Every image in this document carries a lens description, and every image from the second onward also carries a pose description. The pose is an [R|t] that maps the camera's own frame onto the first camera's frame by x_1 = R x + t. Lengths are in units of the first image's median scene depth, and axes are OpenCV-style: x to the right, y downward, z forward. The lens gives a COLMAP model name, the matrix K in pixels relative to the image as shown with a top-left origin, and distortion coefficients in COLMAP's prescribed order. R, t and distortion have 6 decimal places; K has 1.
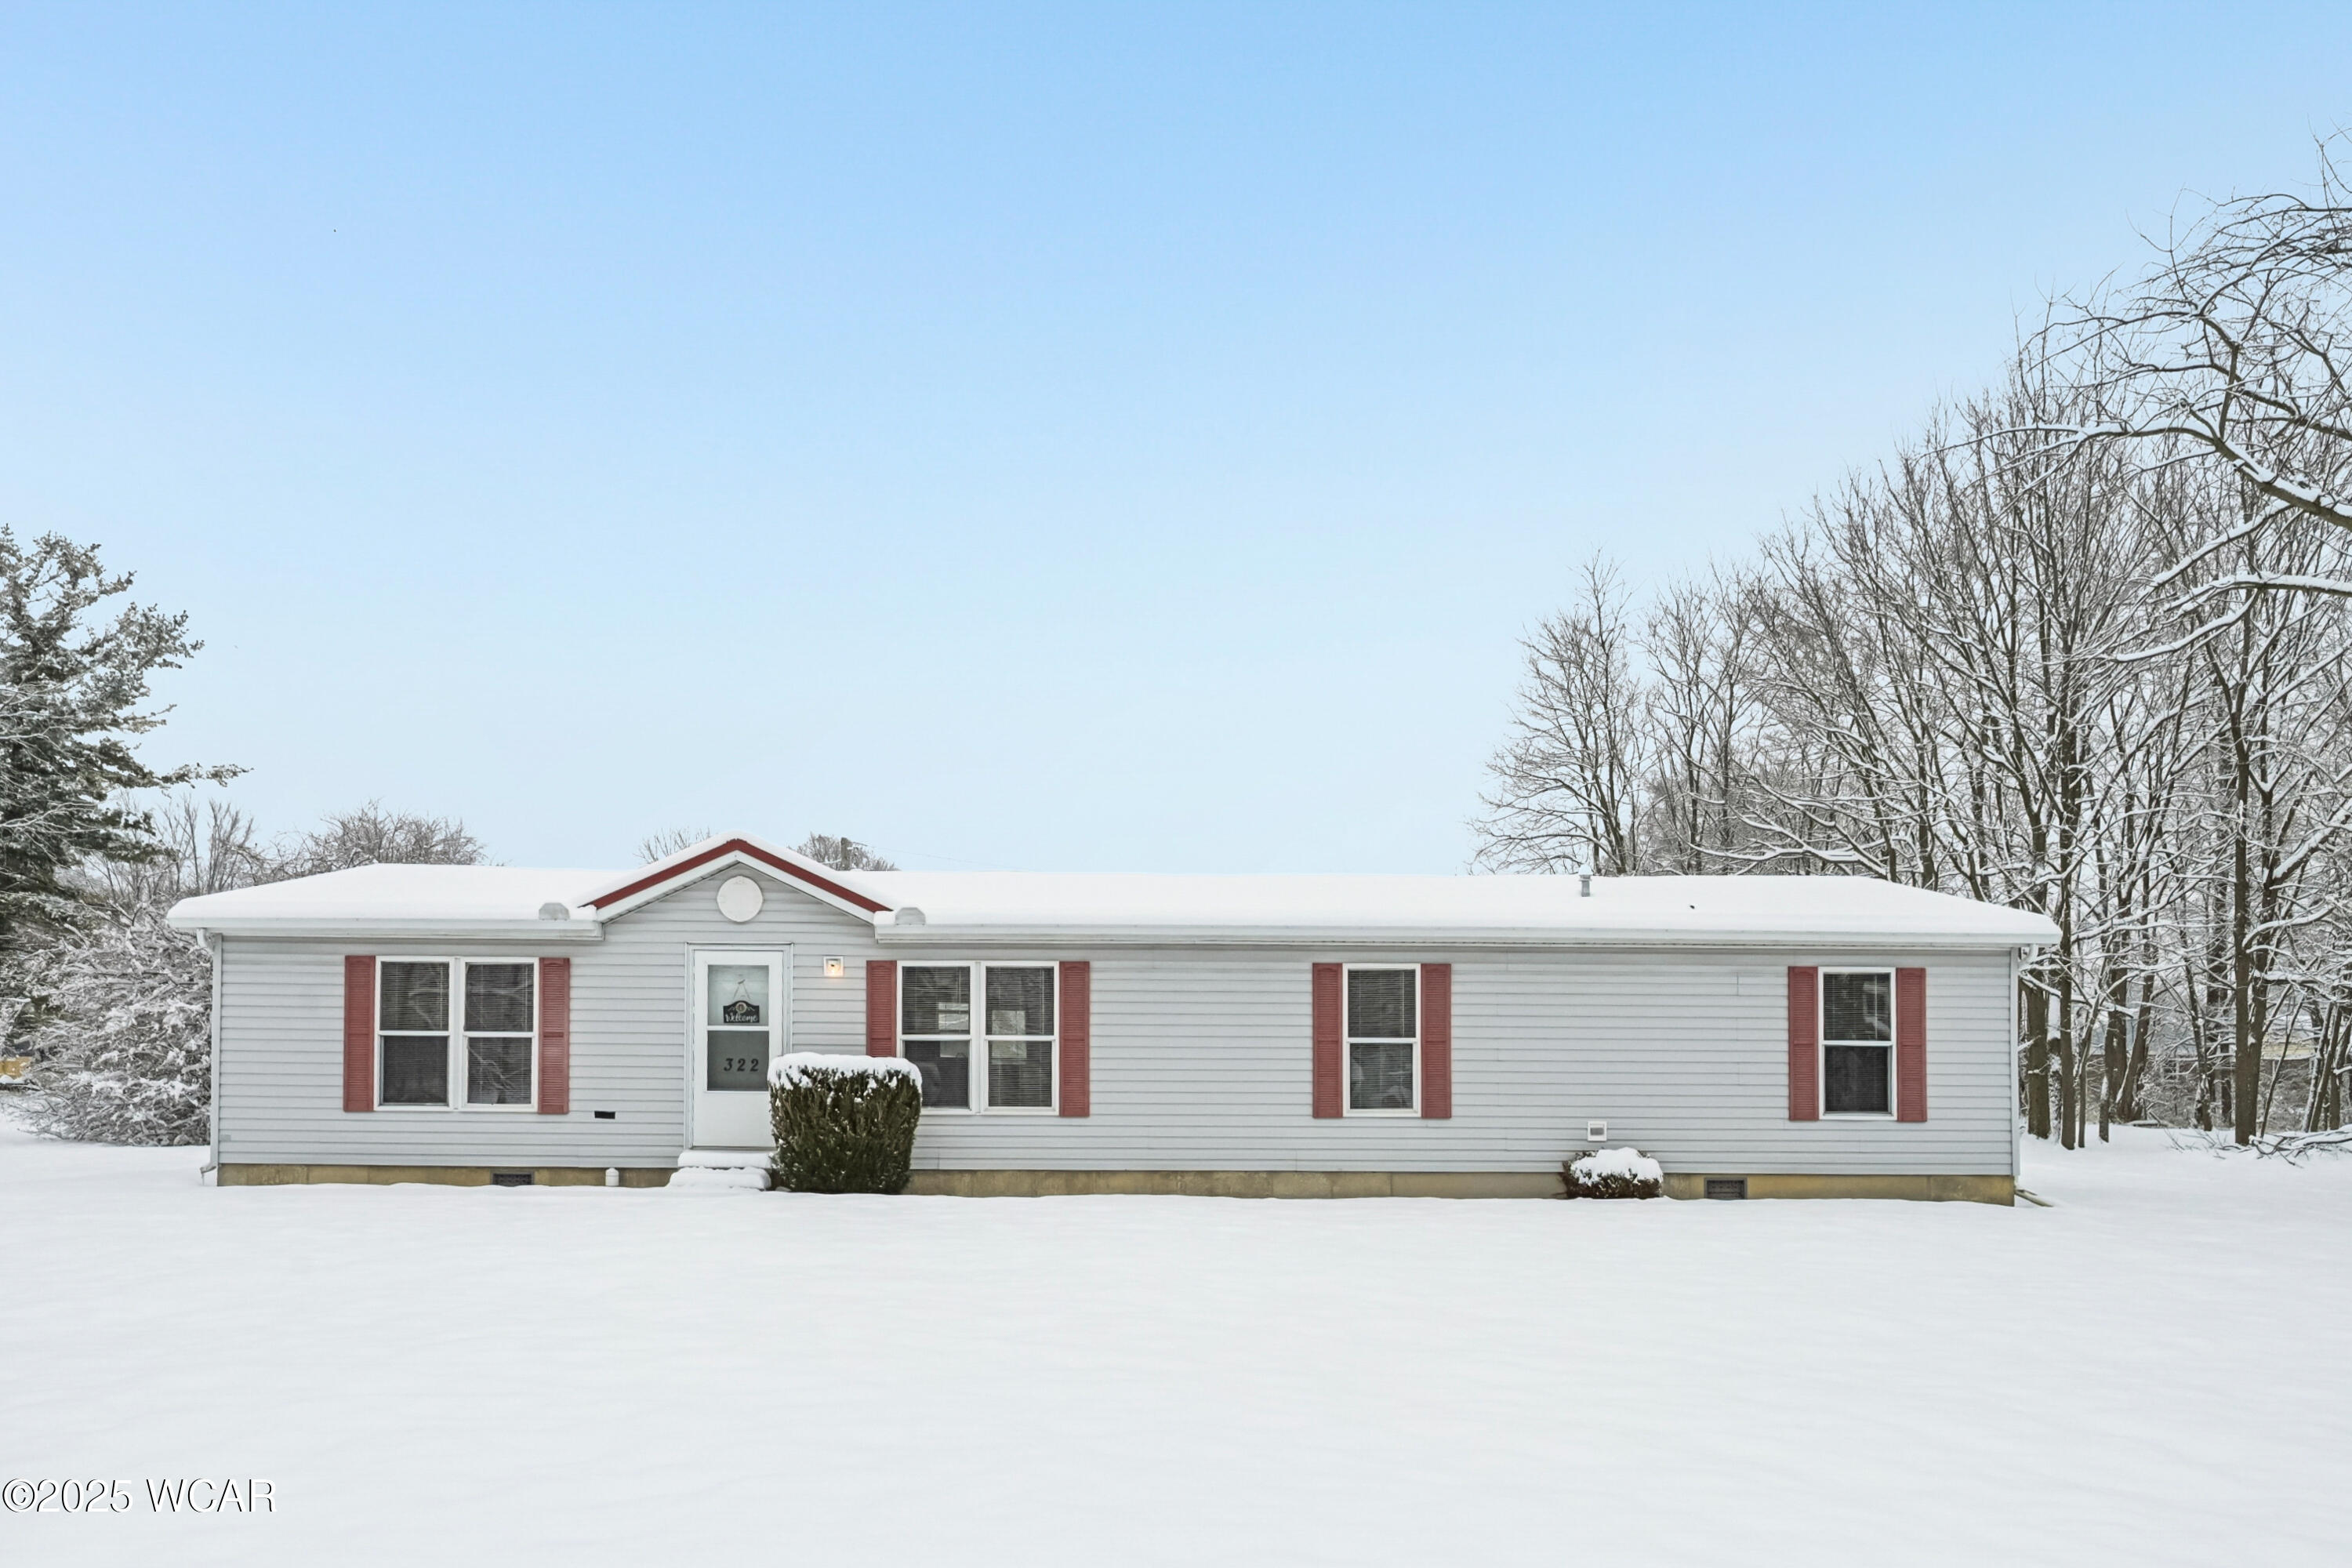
lens RADIAL K [[1739.7, 0, 1173.6], [0, 1739.7, 1095.6], [0, 0, 1]] dist [-0.011471, 0.000072]
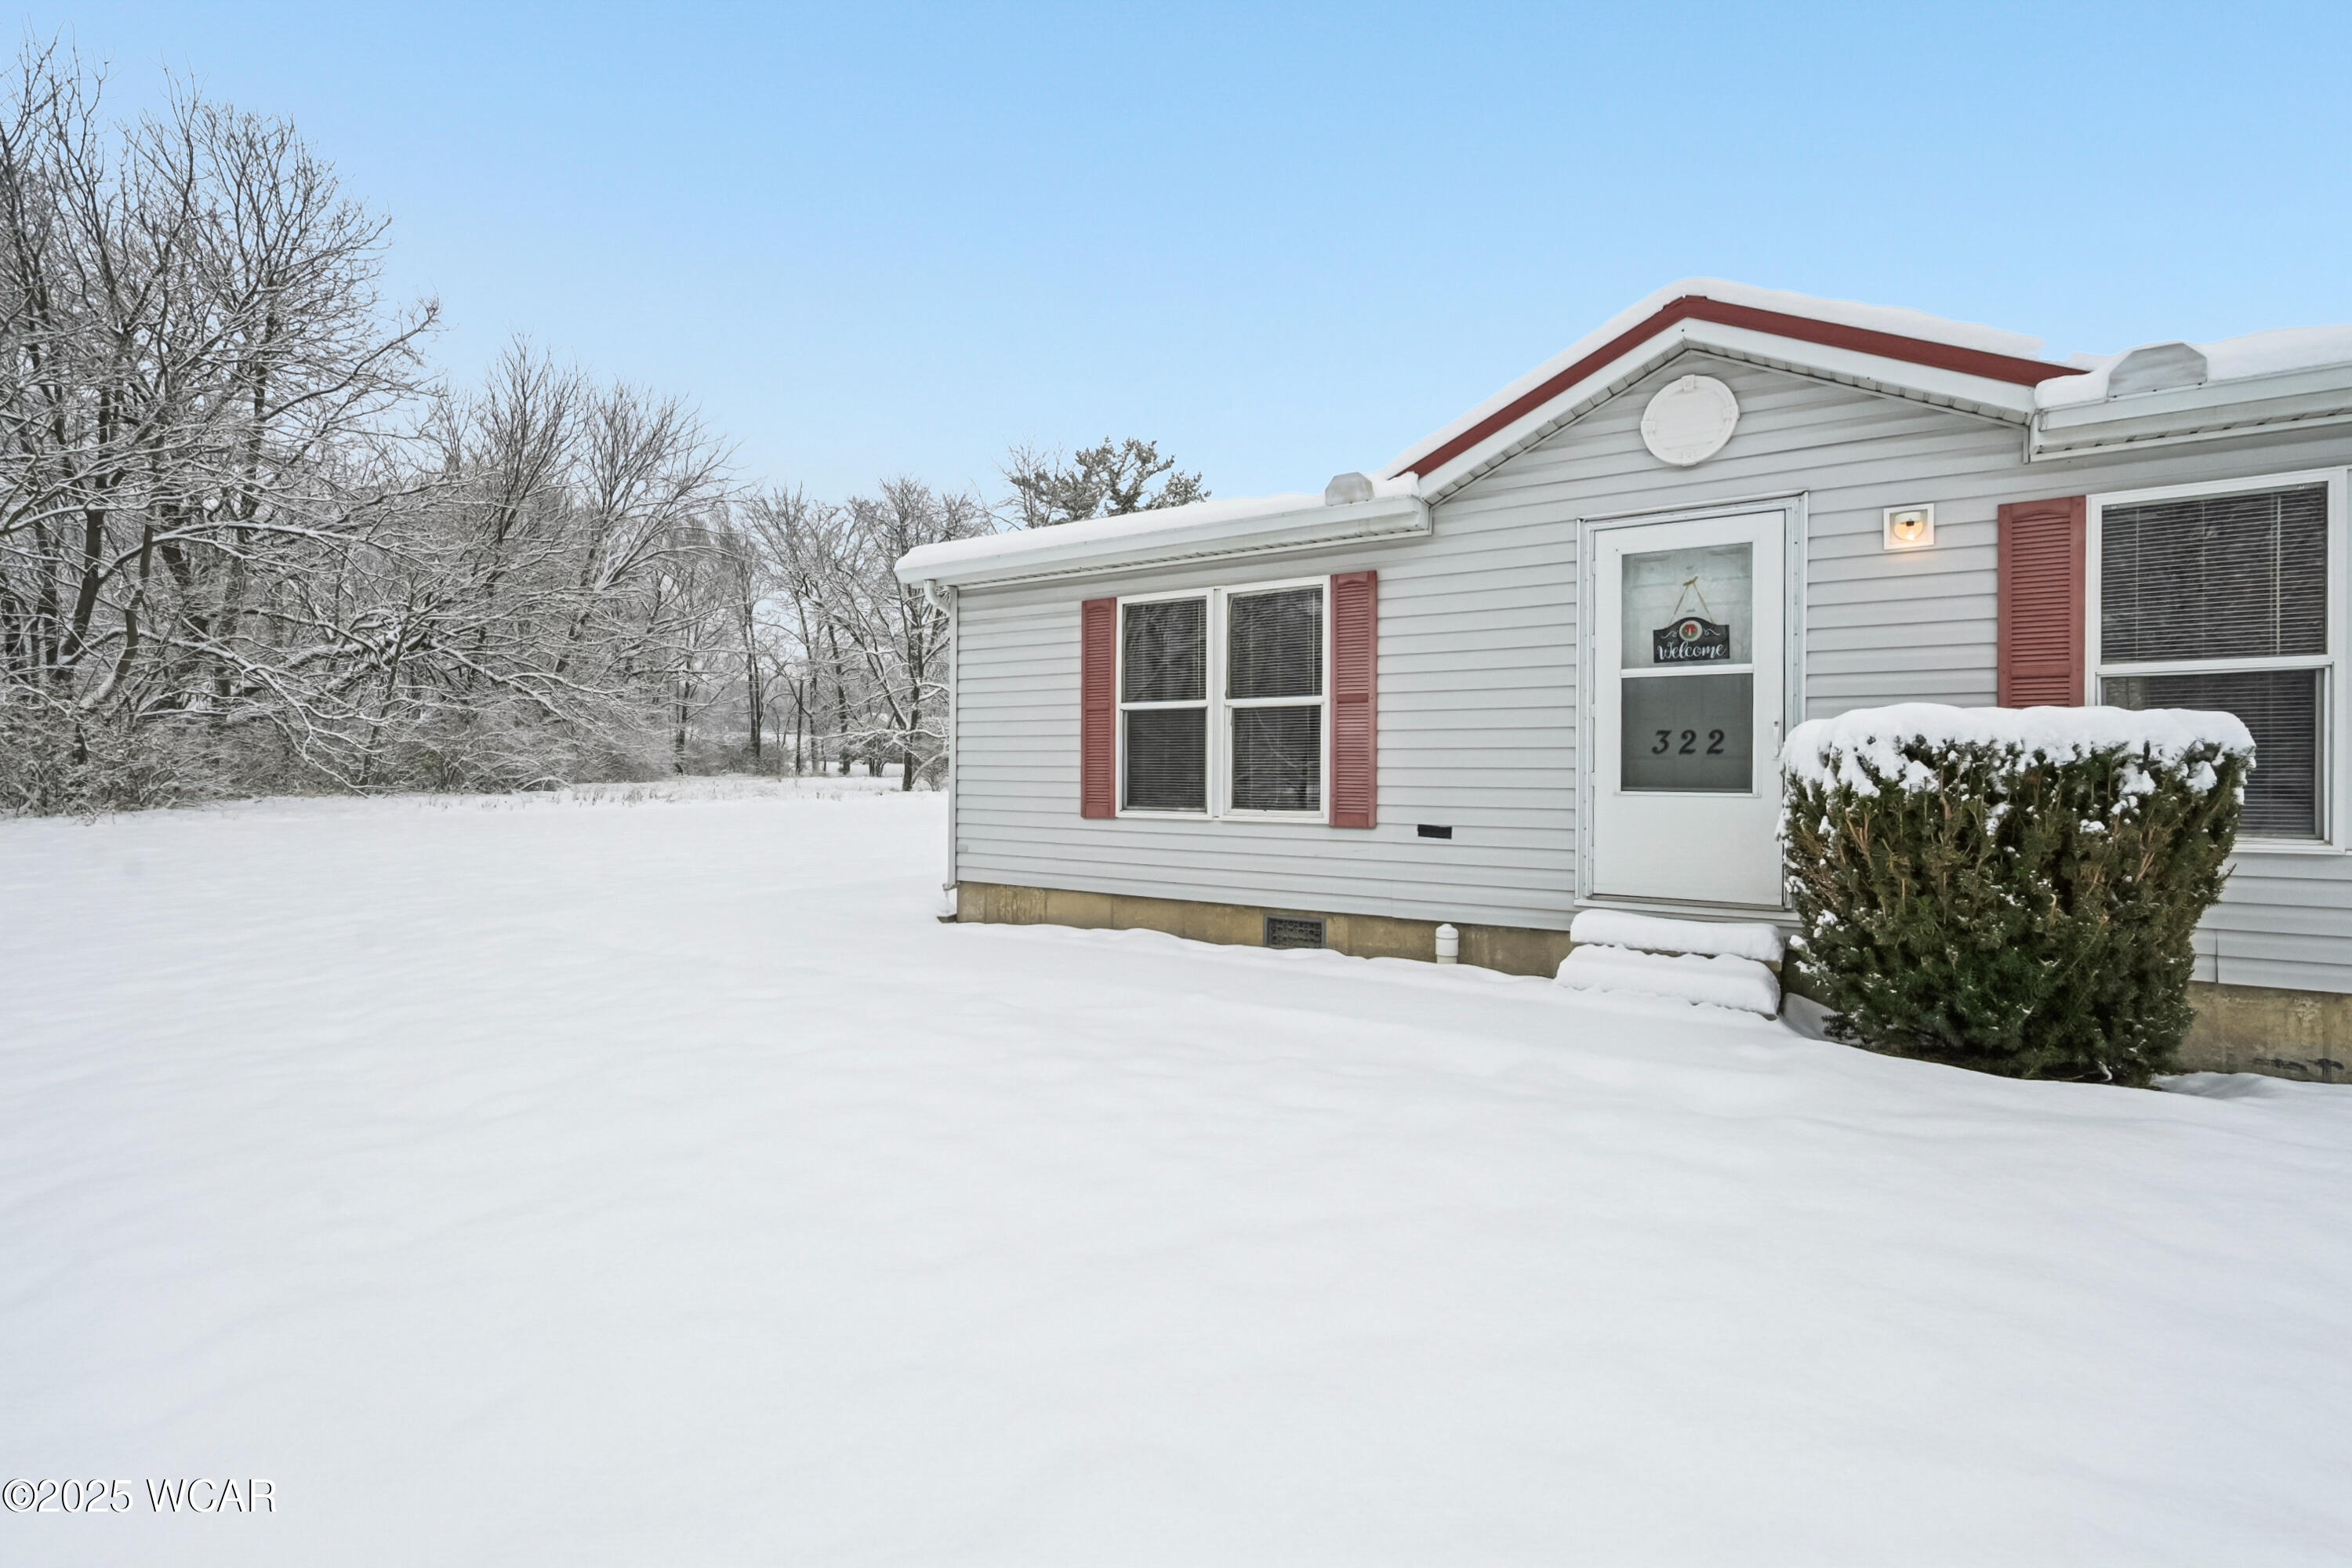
lens RADIAL K [[1063.6, 0, 1169.4], [0, 1063.6, 780.5], [0, 0, 1]] dist [0.001400, 0.000100]
pose [[0.832233, -0.000215, -0.554427, -0.202595], [0.003691, 0.999980, 0.005151, -0.008367], [0.554414, -0.006333, 0.832217, 0.650917]]
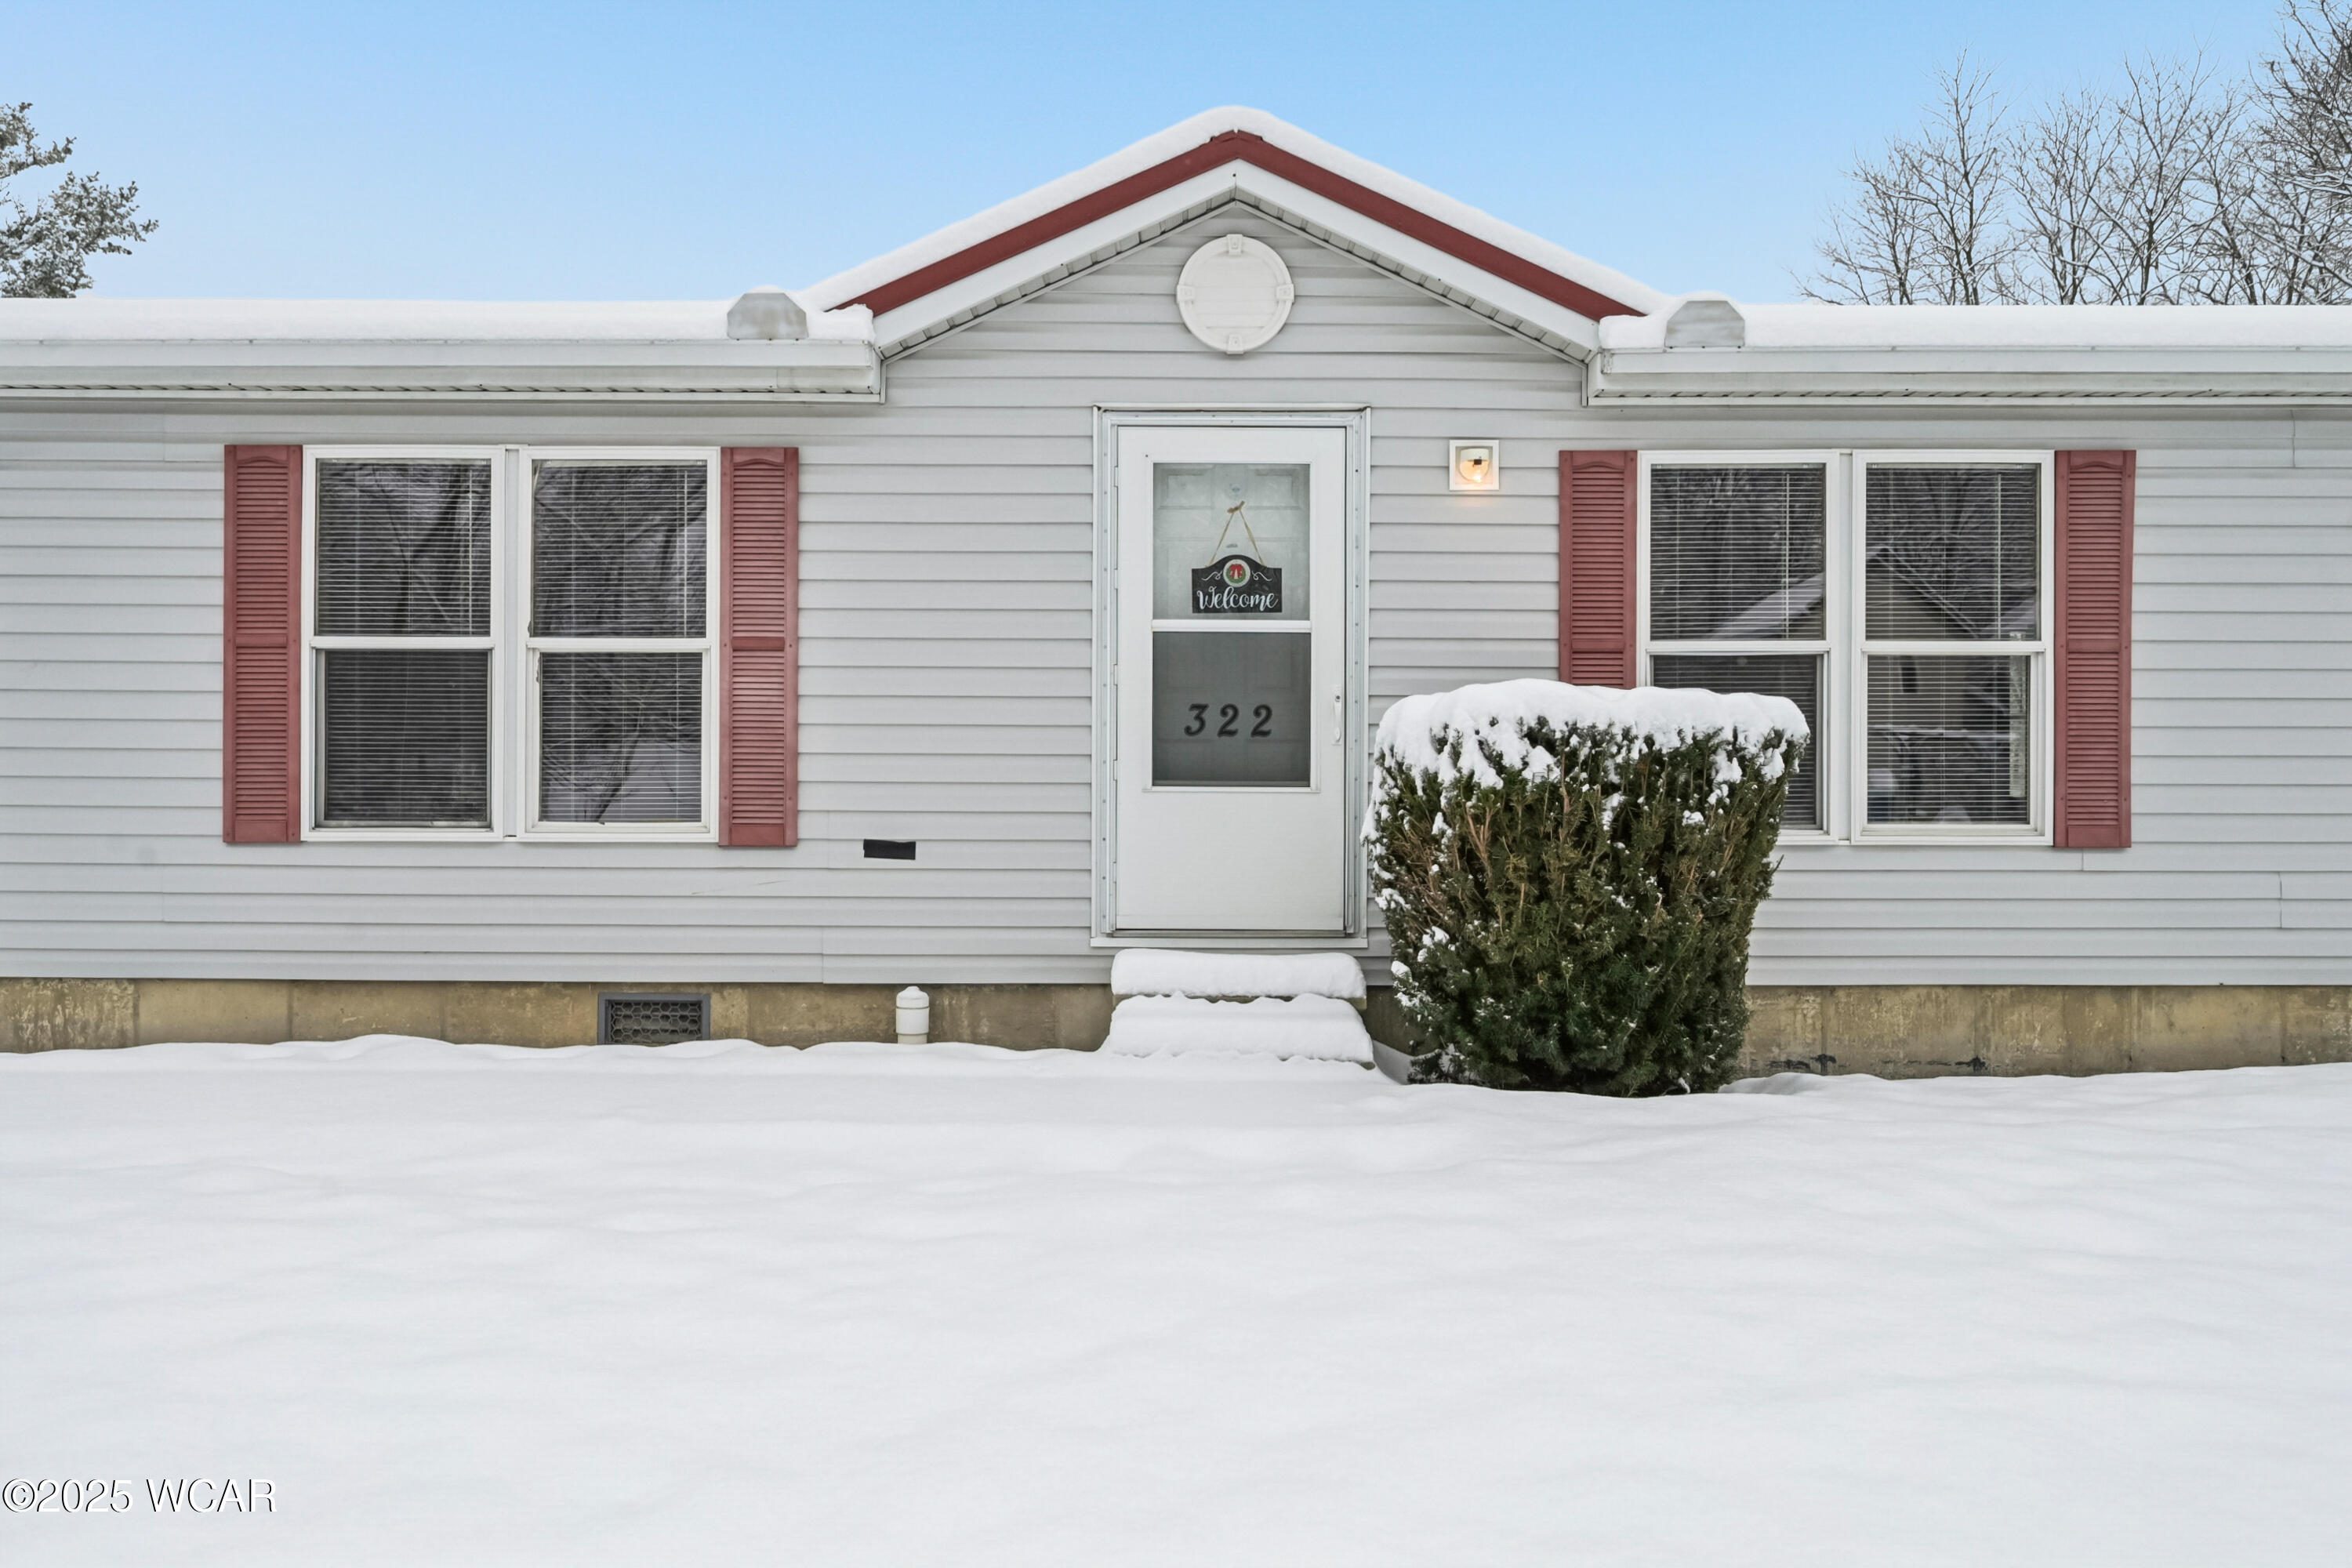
lens RADIAL K [[1800.6, 0, 1176.0], [0, 1800.6, 784.0], [0, 0, 1]] dist [-0.008800, 0.002026]
pose [[0.999893, -0.004017, -0.014090, -0.257254], [0.004162, 0.999939, 0.010251, -0.007543], [0.014048, -0.010309, 0.999848, 0.595989]]
